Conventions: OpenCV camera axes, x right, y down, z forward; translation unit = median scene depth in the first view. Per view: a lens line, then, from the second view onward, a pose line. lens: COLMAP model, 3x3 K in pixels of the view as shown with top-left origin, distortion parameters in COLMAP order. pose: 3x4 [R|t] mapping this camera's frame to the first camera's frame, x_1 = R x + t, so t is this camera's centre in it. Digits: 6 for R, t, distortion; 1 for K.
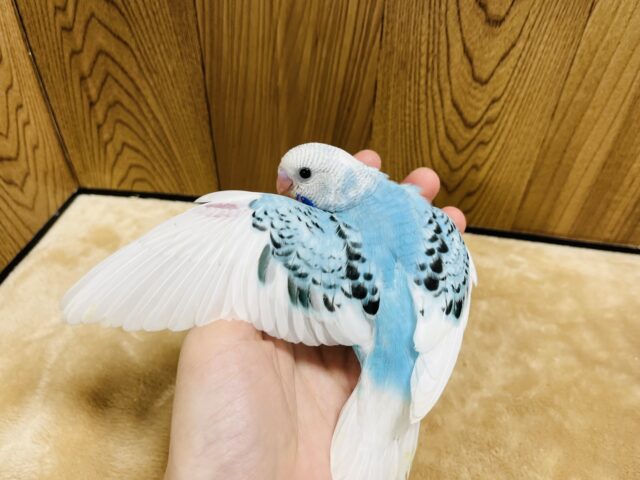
lens RADIAL K [[587.5, 0, 321.5], [0, 587.5, 236.3], [0, 0, 1]] dist [0.029886, -0.034899]
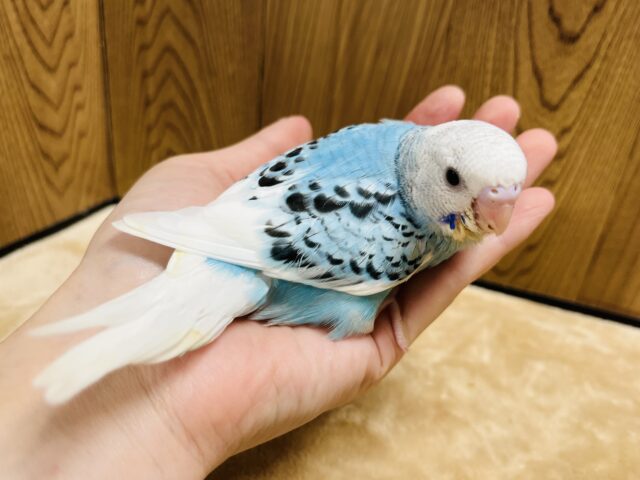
lens RADIAL K [[587.5, 0, 319.6], [0, 587.5, 237.9], [0, 0, 1]] dist [0.029886, -0.034899]
pose [[0.983101, 0.137376, -0.120993, 0.053784], [-0.168160, 0.938900, -0.300314, 0.259818], [0.072344, 0.315586, 0.946135, 0.158569]]
